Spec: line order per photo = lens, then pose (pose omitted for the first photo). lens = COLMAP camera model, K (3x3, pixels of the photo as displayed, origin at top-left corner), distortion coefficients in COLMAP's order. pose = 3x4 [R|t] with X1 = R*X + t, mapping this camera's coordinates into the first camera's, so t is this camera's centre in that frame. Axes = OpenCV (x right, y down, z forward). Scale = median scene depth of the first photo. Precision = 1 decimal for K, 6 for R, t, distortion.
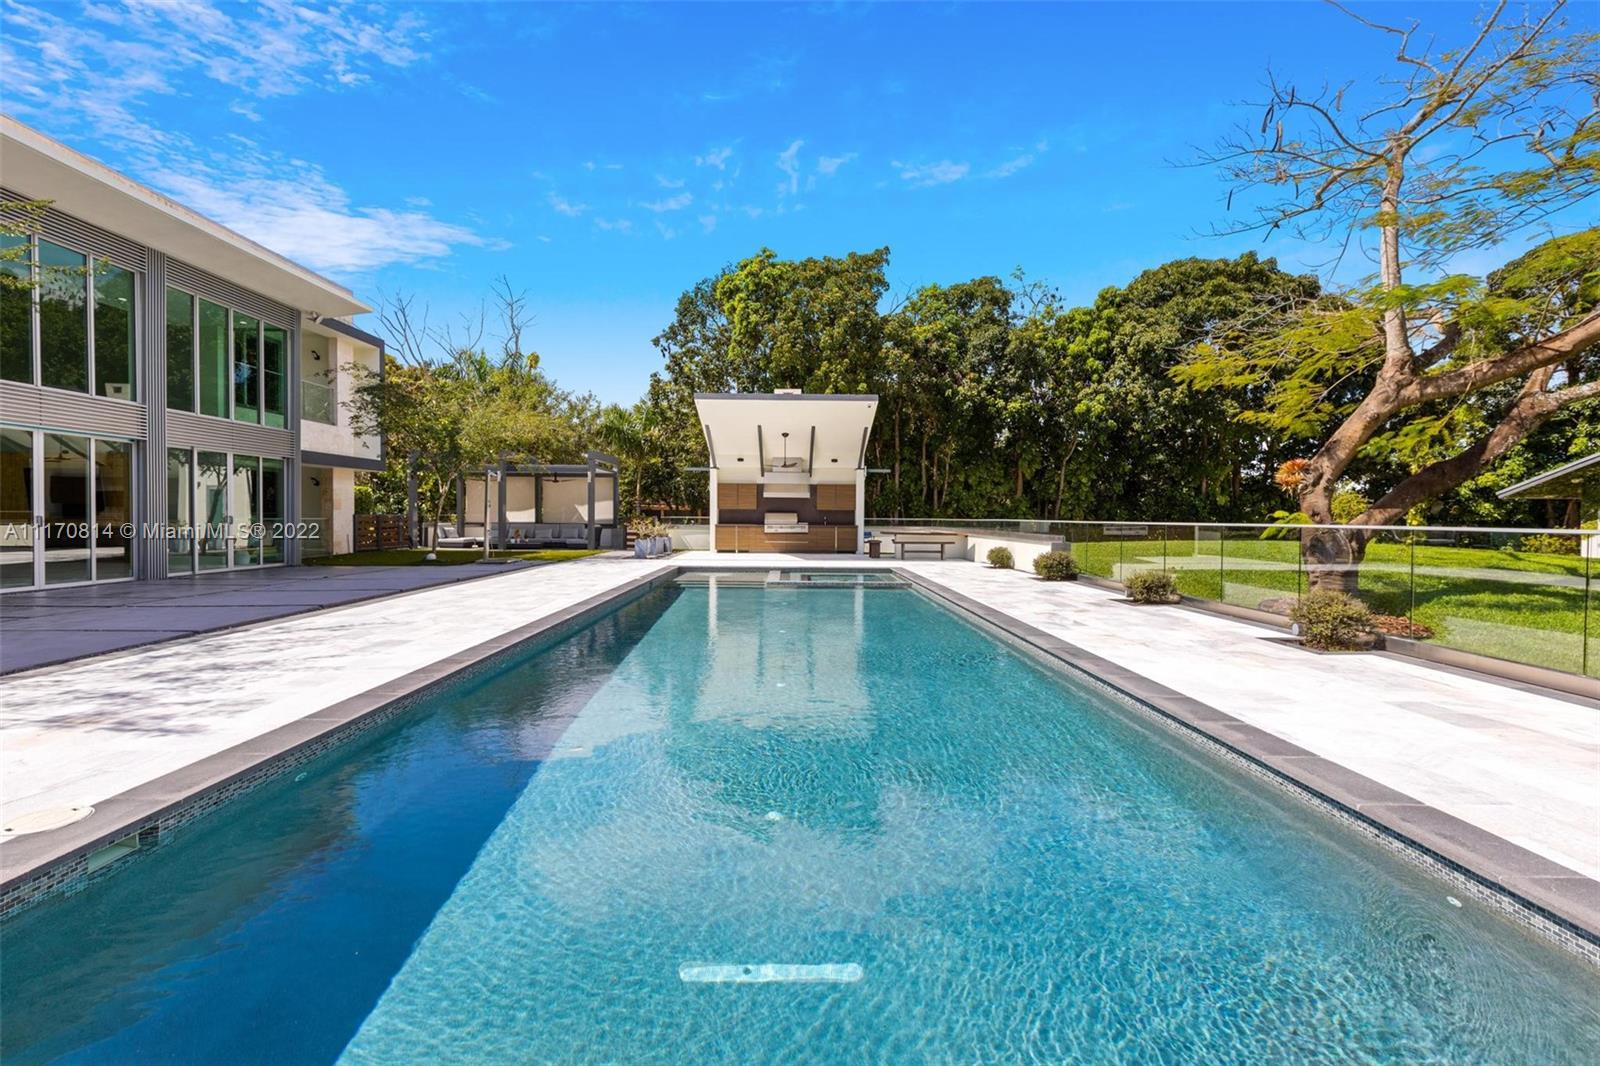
lens RADIAL K [[721.0, 0, 792.5], [0, 721.0, 513.7], [0, 0, 1]] dist [0.002813, 0.000097]
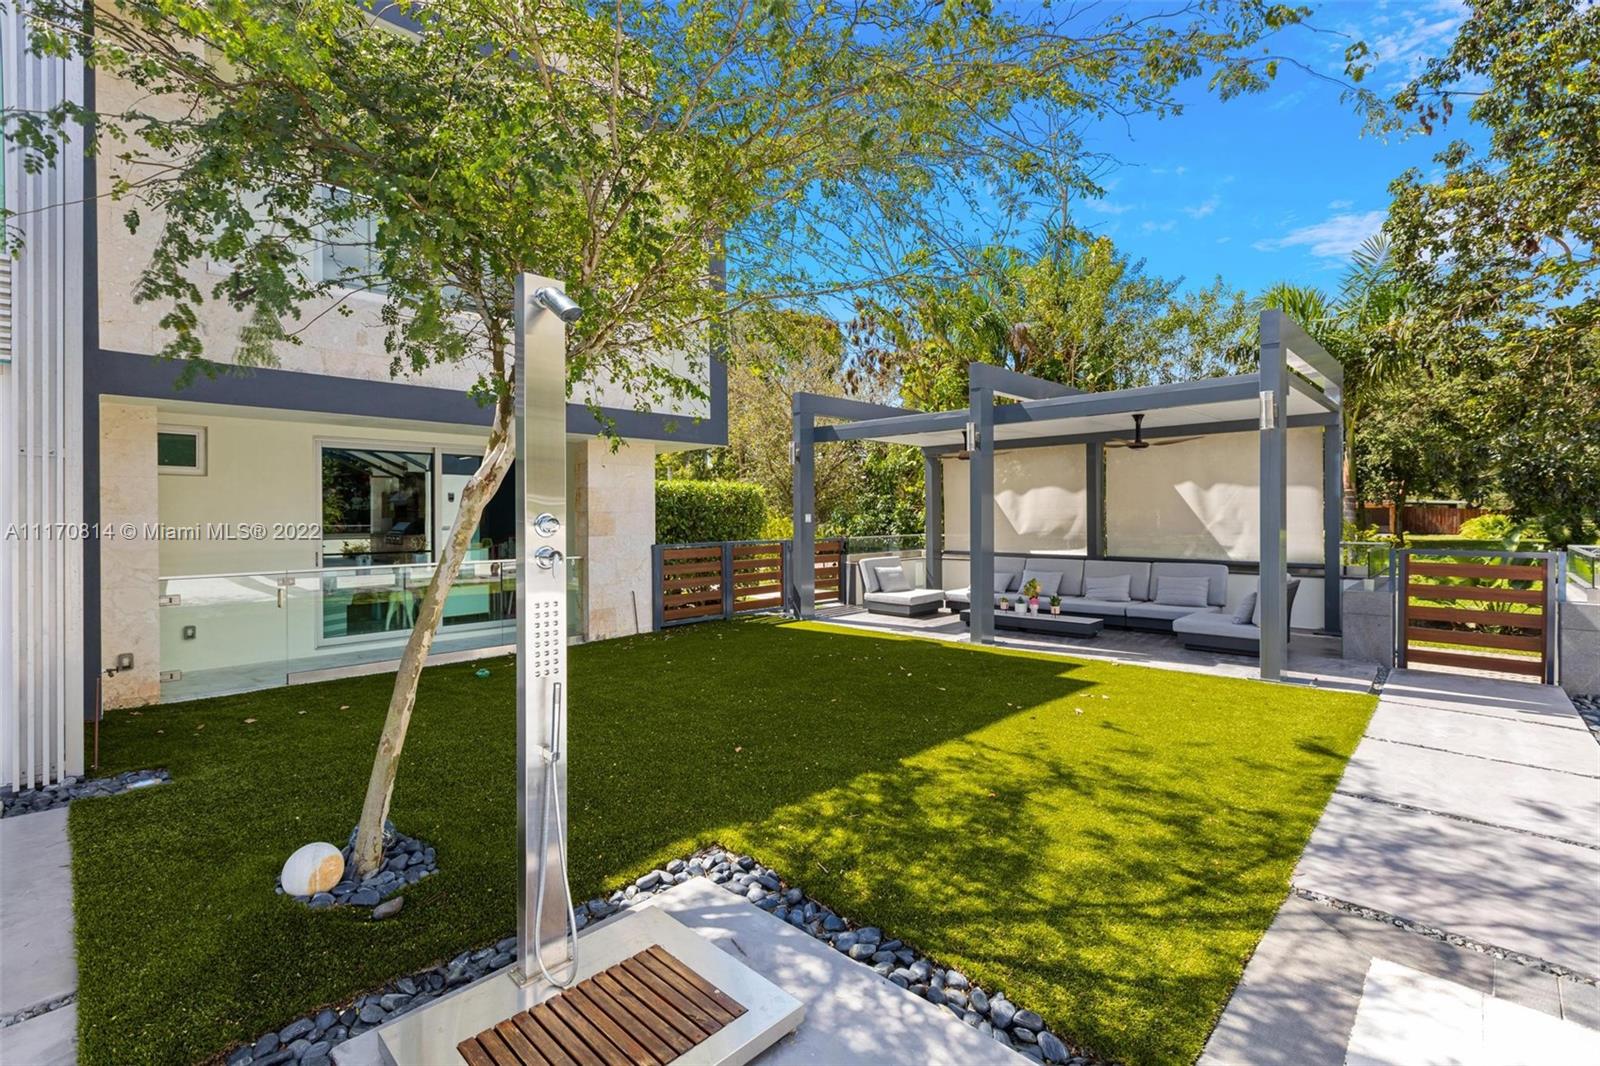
lens RADIAL K [[721.0, 0, 792.5], [0, 721.0, 513.7], [0, 0, 1]] dist [0.002813, 0.000097]
pose [[0.707318, -0.012260, -0.706789, -0.214113], [0.011435, 0.999917, -0.005902, -0.012285], [0.706803, -0.003907, 0.707399, 0.680960]]
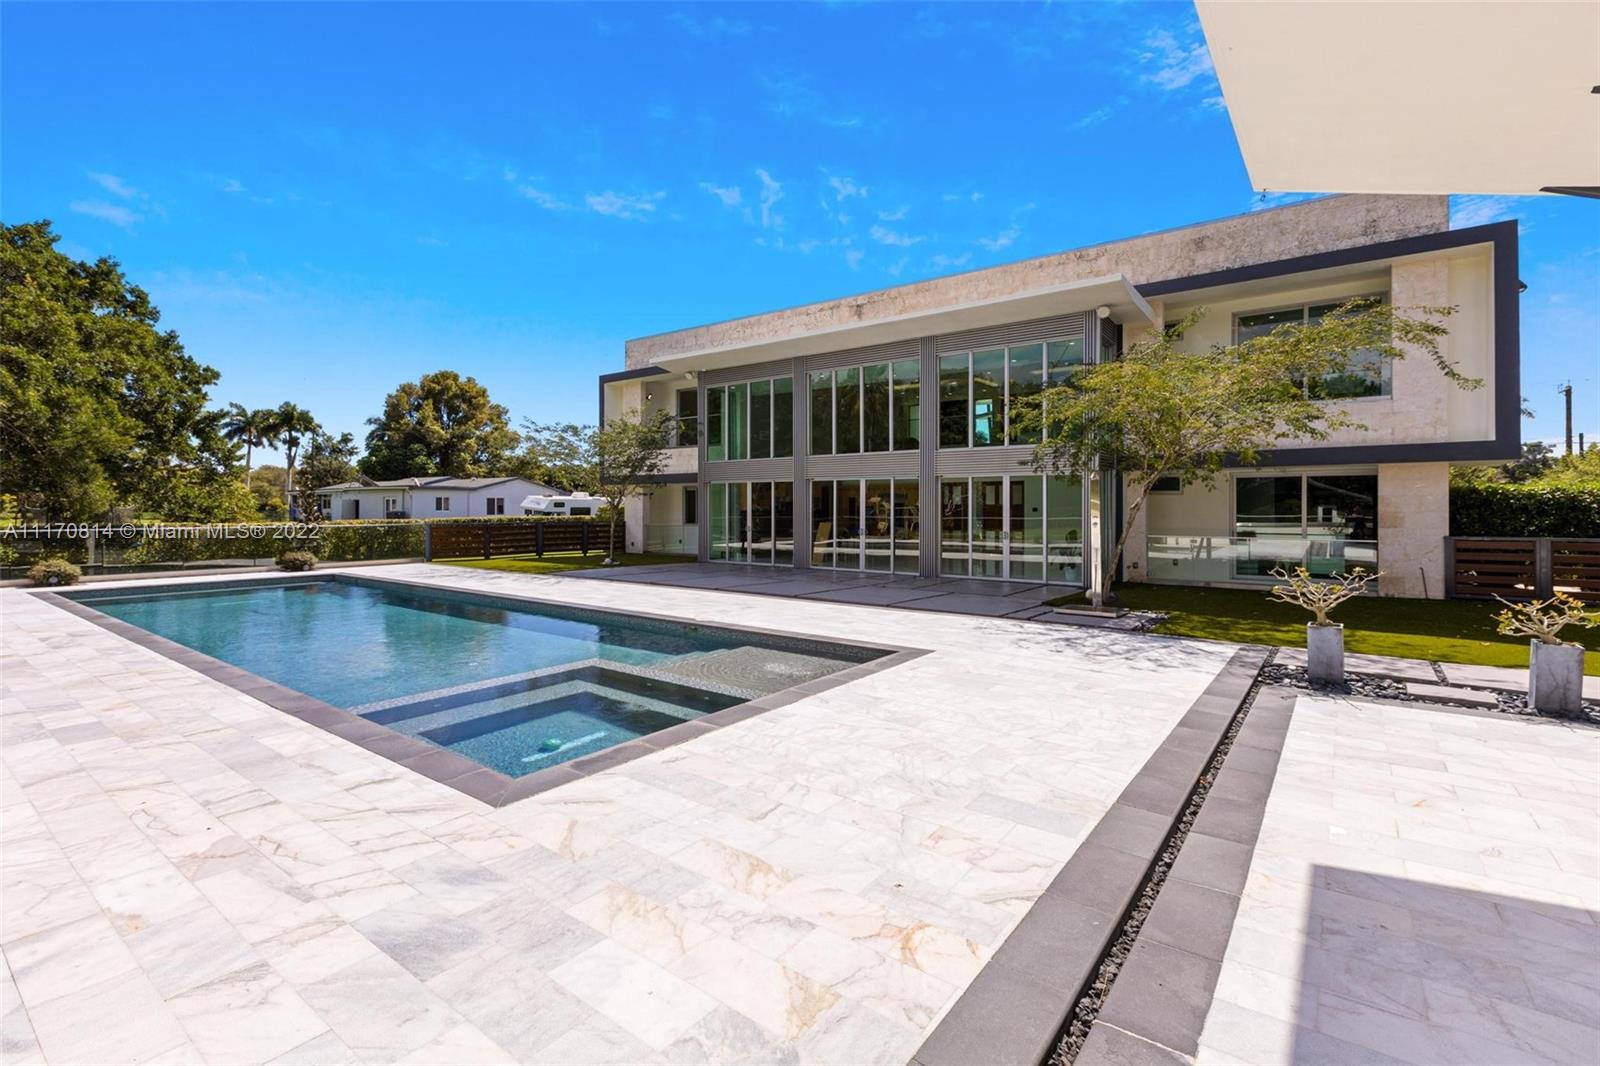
lens RADIAL K [[721.0, 0, 792.5], [0, 721.0, 513.7], [0, 0, 1]] dist [0.002813, 0.000097]
pose [[-0.616148, -0.001406, -0.787629, 0.198355], [-0.001622, 0.999999, -0.000516, -0.014743], [0.787629, 0.000960, -0.616150, 0.856872]]
